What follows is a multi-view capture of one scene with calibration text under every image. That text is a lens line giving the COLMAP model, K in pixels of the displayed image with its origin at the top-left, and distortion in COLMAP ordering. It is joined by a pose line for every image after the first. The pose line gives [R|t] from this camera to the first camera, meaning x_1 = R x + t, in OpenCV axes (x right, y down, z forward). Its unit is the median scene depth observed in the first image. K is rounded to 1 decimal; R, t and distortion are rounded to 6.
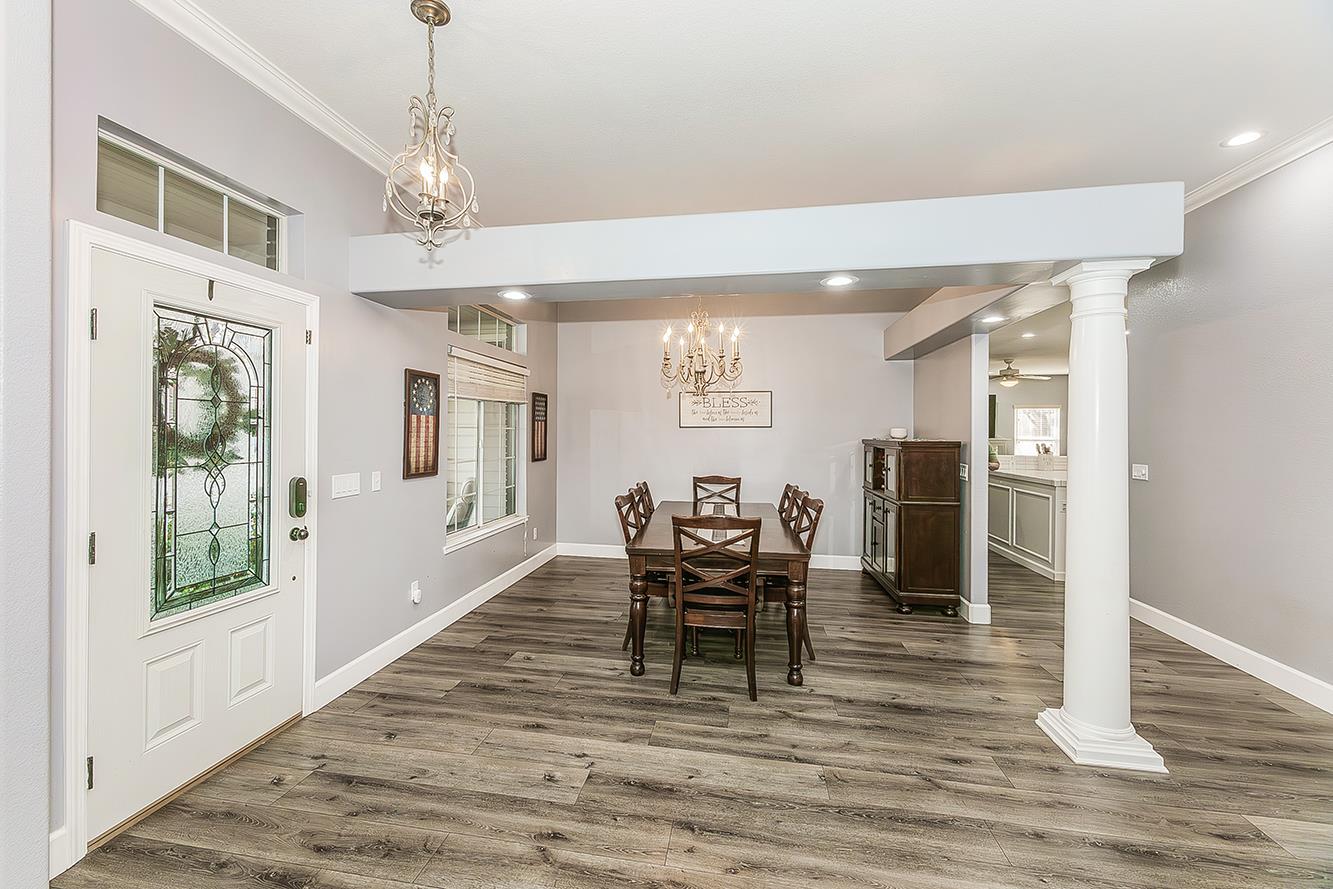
lens RADIAL K [[562.6, 0, 651.6], [0, 562.6, 433.0], [0, 0, 1]] dist [0.002905, 0.000171]
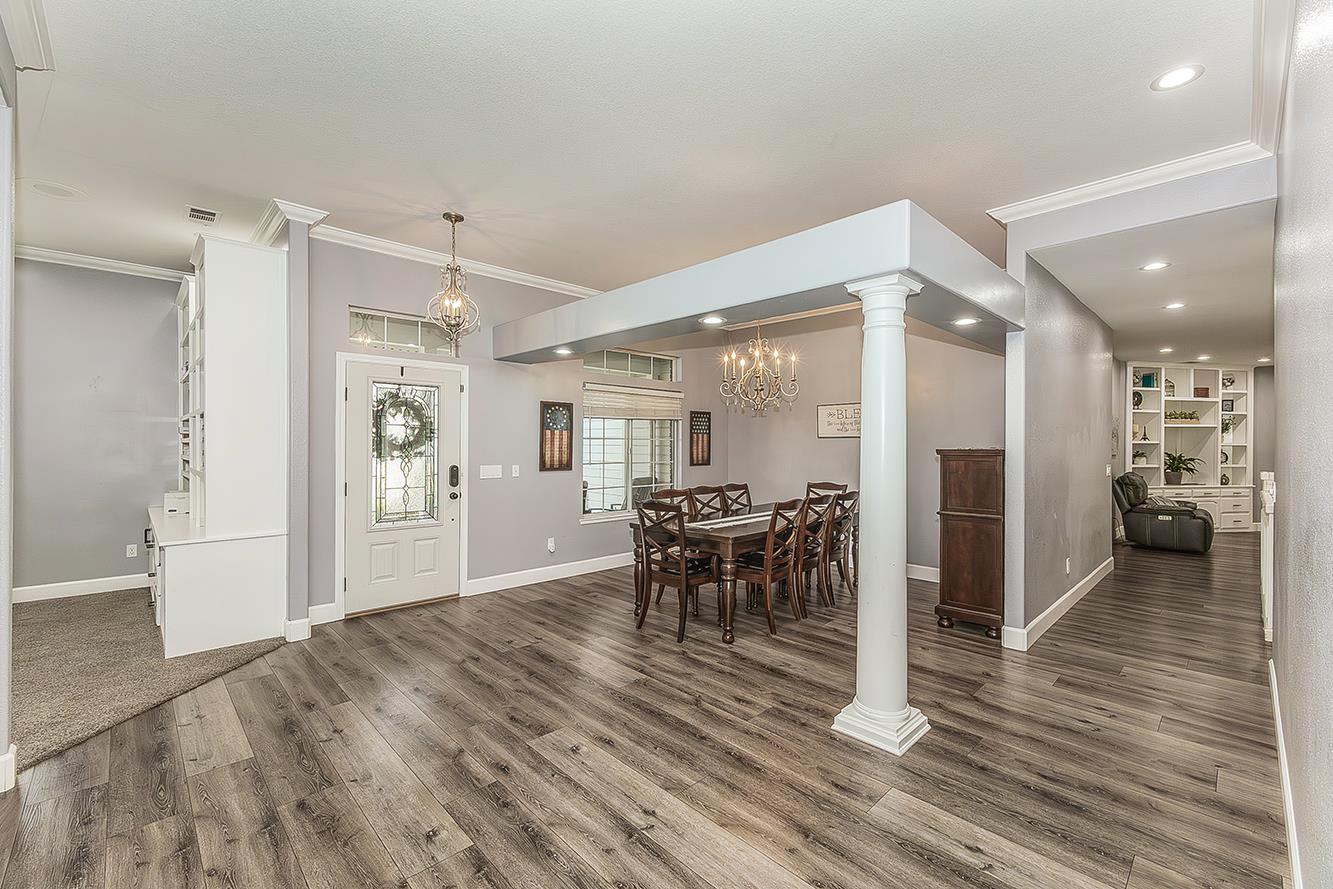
lens RADIAL K [[572.7, 0, 692.7], [0, 572.7, 448.6], [0, 0, 1]] dist [0.000913, 0.000146]
pose [[0.820580, 0.001944, -0.571528, 0.826778], [-0.000656, 0.999997, 0.002460, 0.014282], [0.571531, -0.001643, 0.820579, -0.071229]]
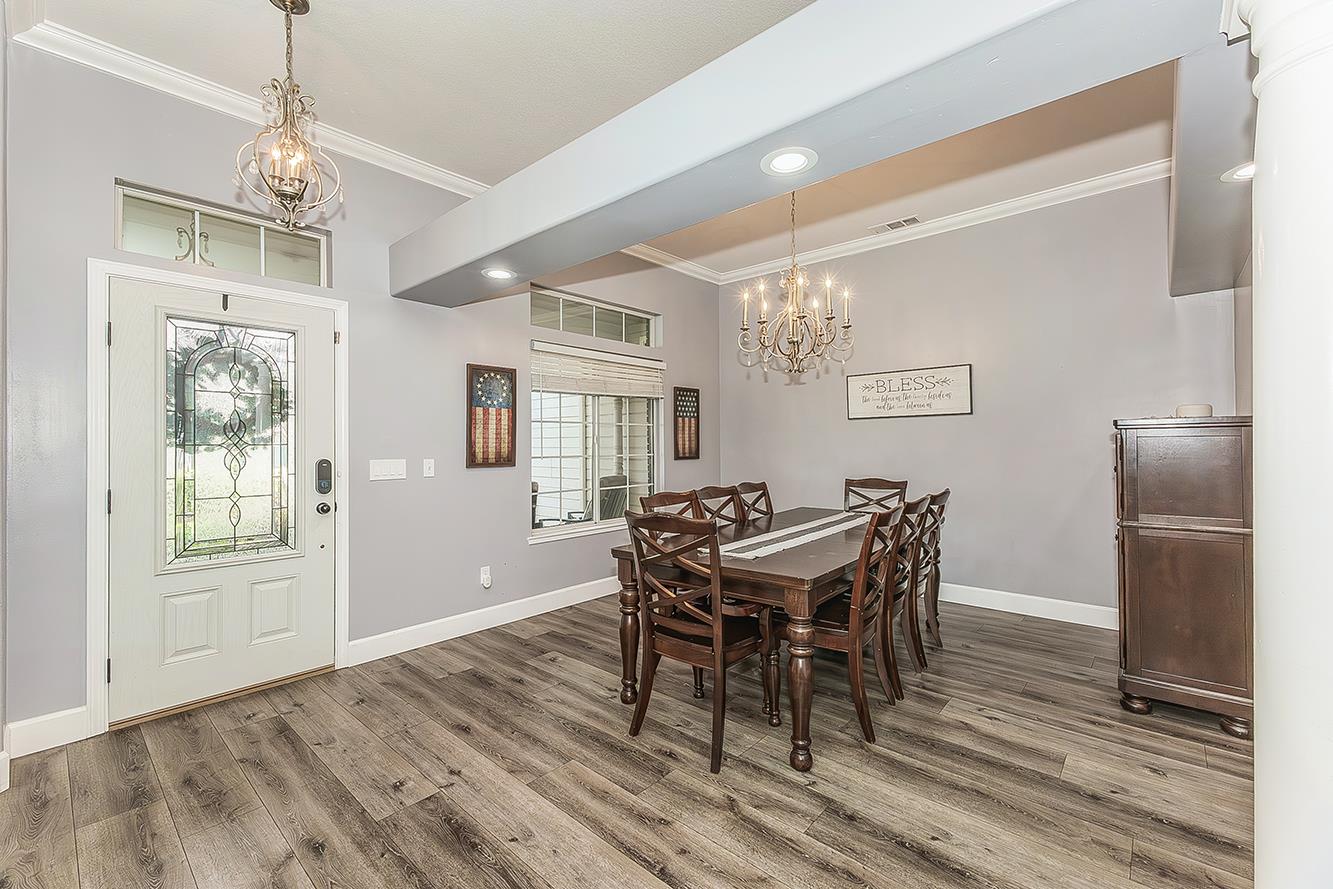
lens RADIAL K [[563.7, 0, 666.5], [0, 563.7, 444.5], [0, 0, 1]] dist [0.003208, 0.000347]
pose [[0.848367, -0.013046, -0.529248, 0.440309], [0.011585, 0.999914, -0.006077, 0.048425], [0.529282, -0.000976, 0.848446, 0.298051]]
